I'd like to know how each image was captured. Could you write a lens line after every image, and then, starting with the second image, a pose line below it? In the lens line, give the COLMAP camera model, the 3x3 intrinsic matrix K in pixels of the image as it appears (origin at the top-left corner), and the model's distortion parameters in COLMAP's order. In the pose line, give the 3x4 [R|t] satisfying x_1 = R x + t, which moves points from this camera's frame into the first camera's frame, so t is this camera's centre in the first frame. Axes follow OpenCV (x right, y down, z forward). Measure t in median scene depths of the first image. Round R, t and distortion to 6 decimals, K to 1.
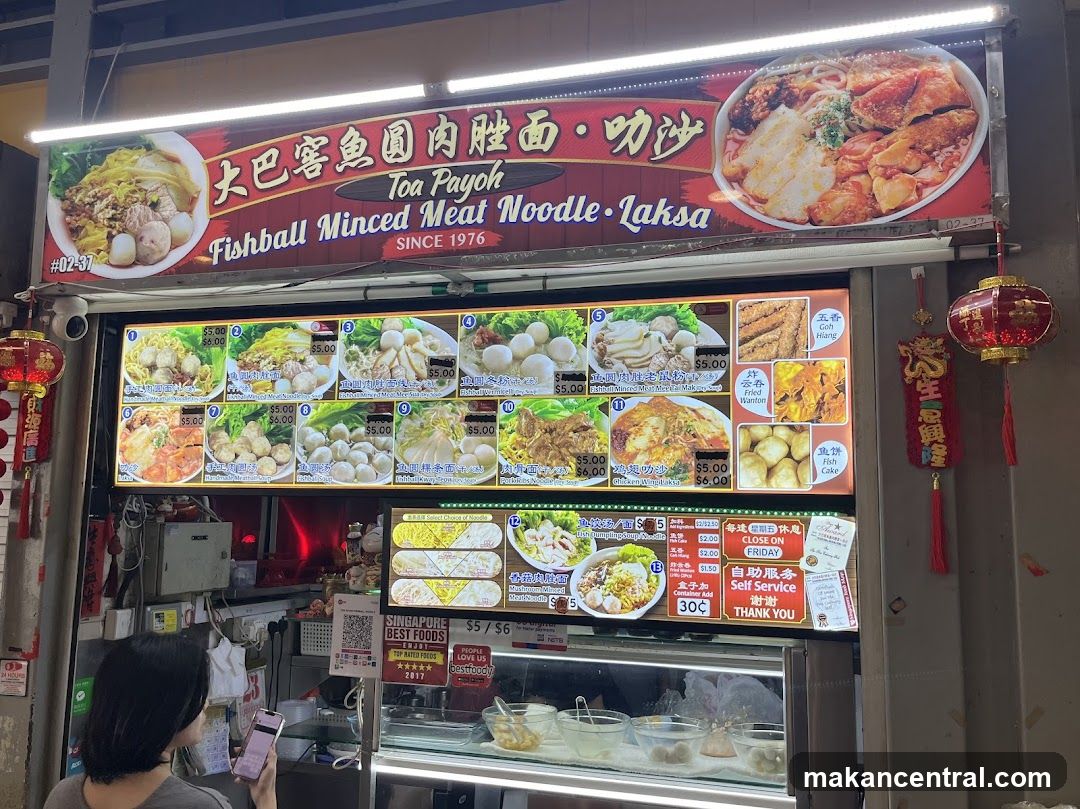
lens RADIAL K [[960.5, 0, 544.7], [0, 960.5, 400.9], [0, 0, 1]] dist [0.081441, -0.125094]
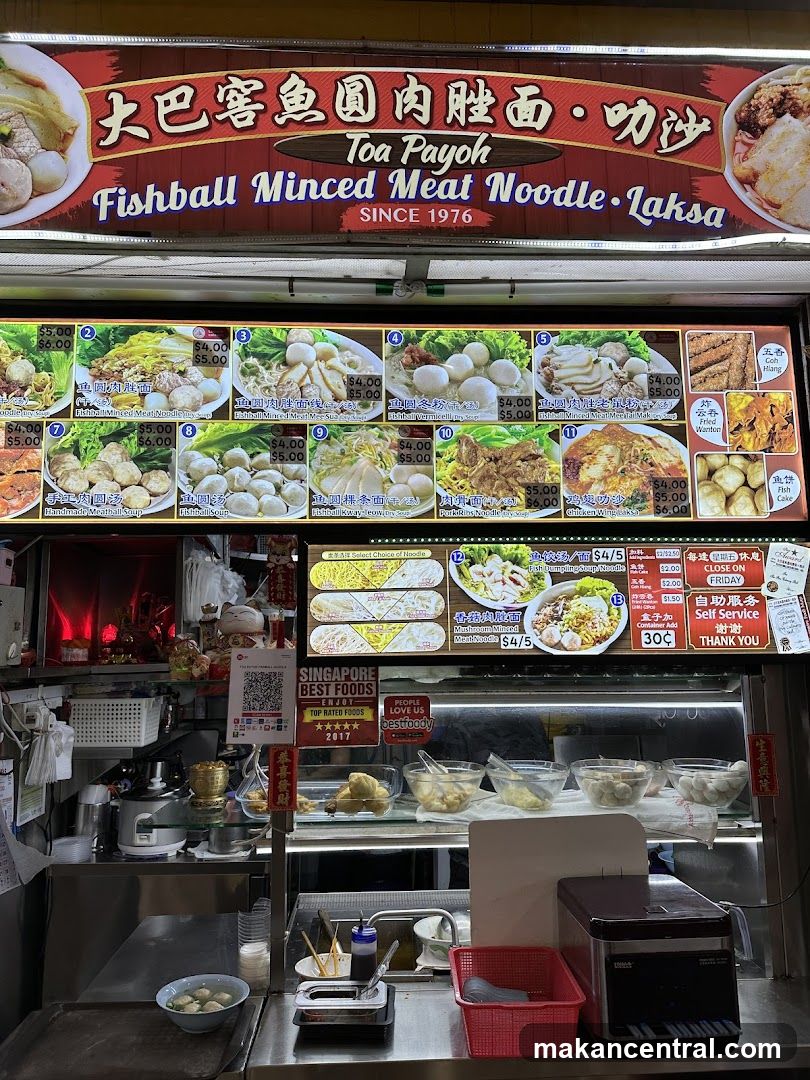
lens RADIAL K [[759.4, 0, 398.6], [0, 759.4, 552.8], [0, 0, 1]] dist [0.092618, -0.119434]
pose [[0.937878, 0.015605, 0.346615, -0.335883], [-0.012104, 0.999852, -0.012266, 0.132266], [-0.346755, 0.007308, 0.937927, 0.350342]]
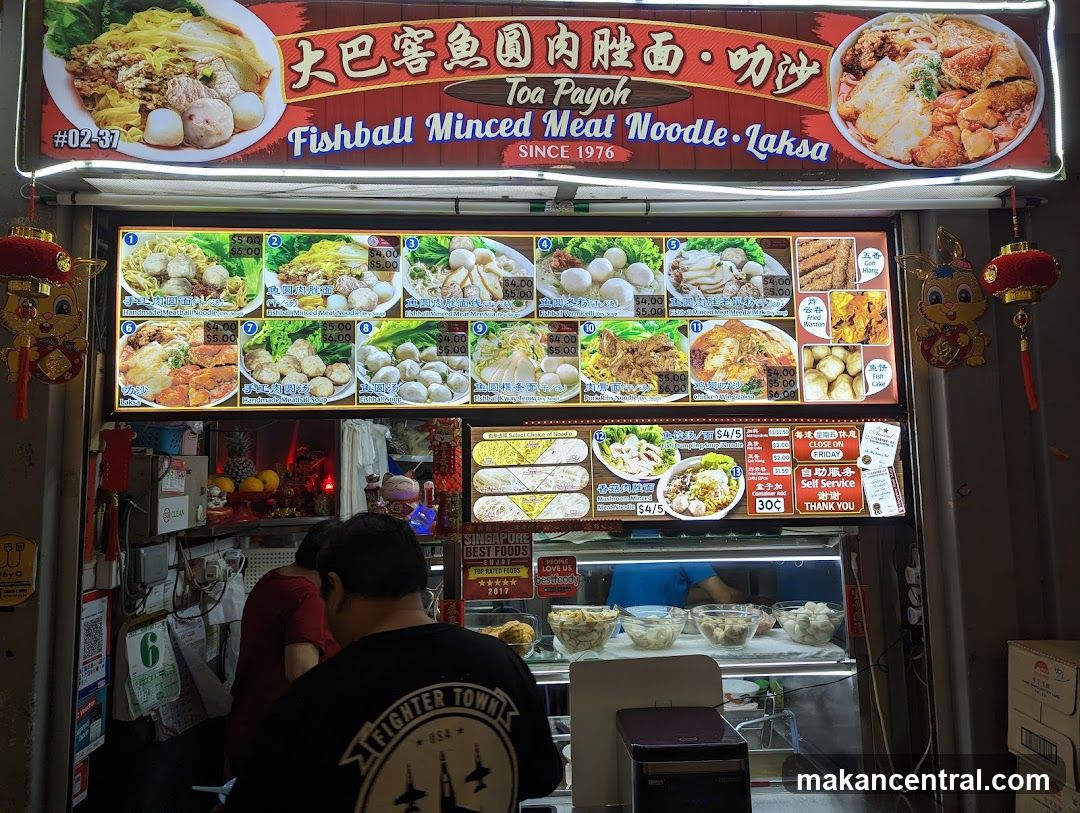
lens RADIAL K [[769.0, 0, 540.2], [0, 769.0, 407.5], [0, 0, 1]] dist [0.065457, -0.043884]
pose [[0.927145, -0.003066, 0.374689, -0.411487], [-0.008650, 0.999525, 0.029584, 0.070145], [-0.374602, -0.030670, 0.926678, 0.248440]]
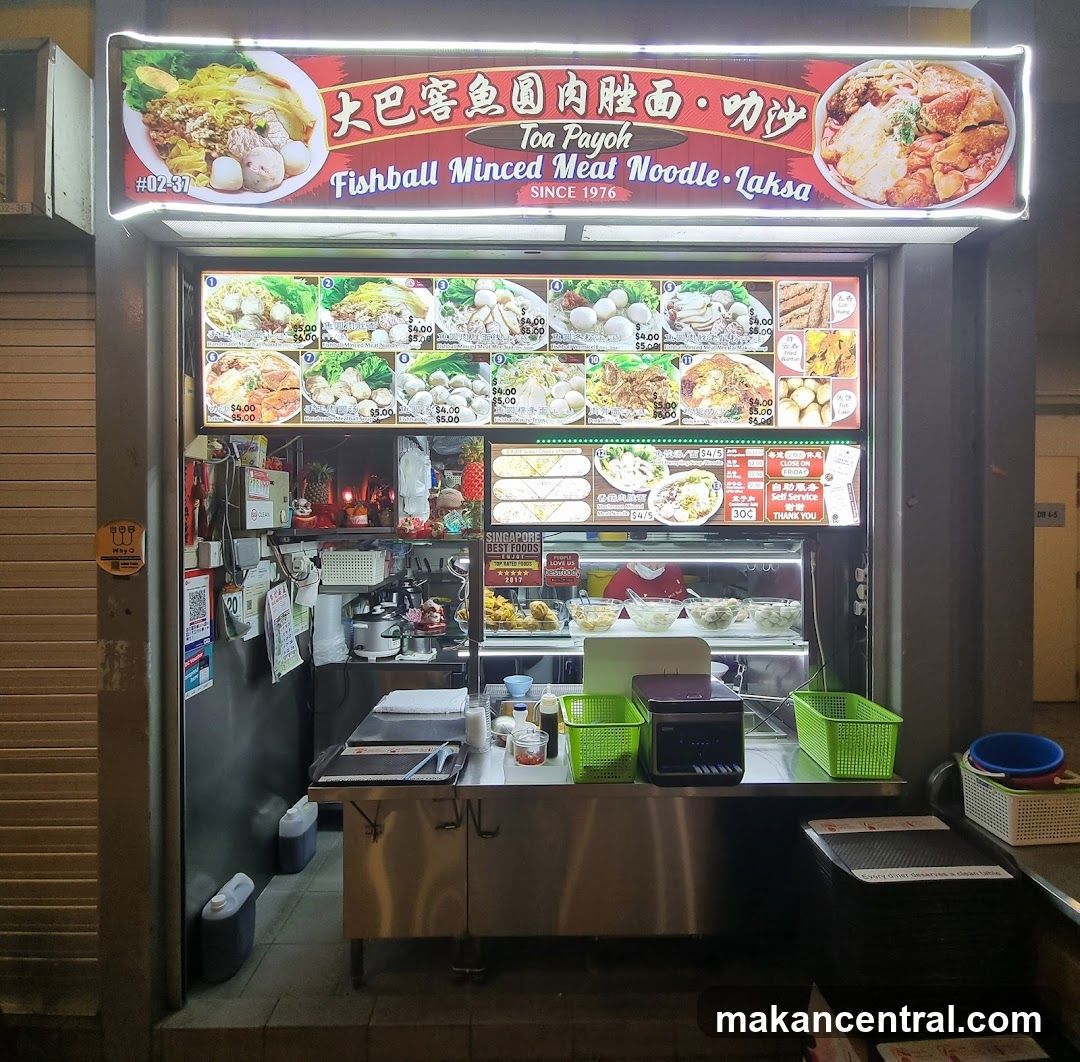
lens RADIAL K [[591.1, 0, 543.6], [0, 591.1, 531.3], [0, 0, 1]] dist [0.005067, 0.002777]
pose [[0.947303, -0.023654, 0.319464, -0.350985], [-0.020102, 0.990915, 0.132977, 0.125953], [-0.319707, -0.132392, 0.938222, 0.298004]]
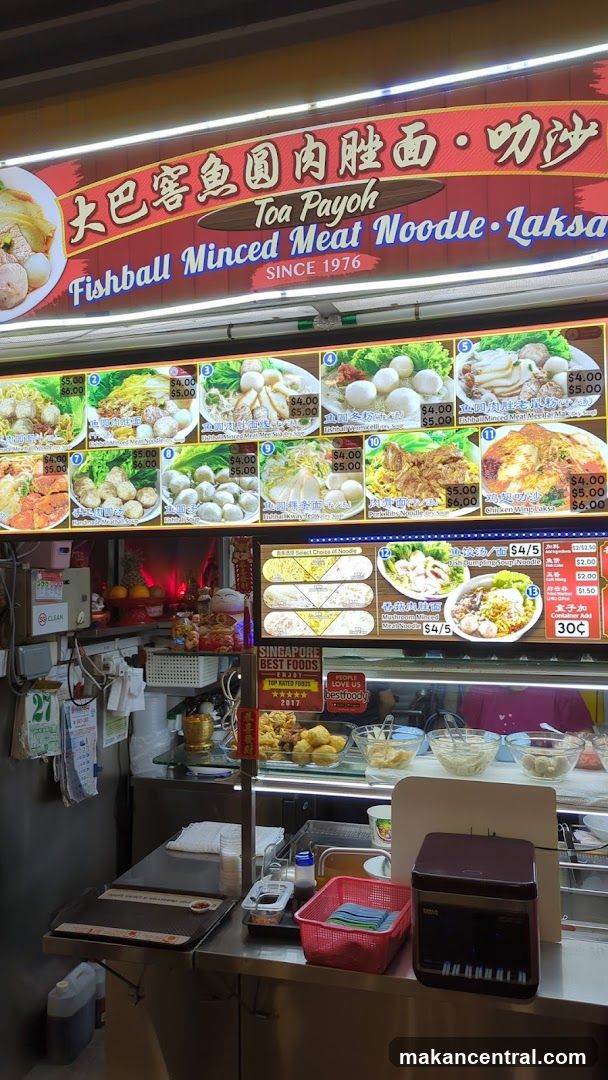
lens RADIAL K [[757.6, 0, 314.2], [0, 757.6, 535.7], [0, 0, 1]] dist [0.062629, -0.052721]
pose [[0.998942, -0.033708, 0.031271, -0.133097], [0.031064, 0.996189, 0.081496, 0.038647], [-0.033899, -0.080438, 0.996183, 0.199308]]
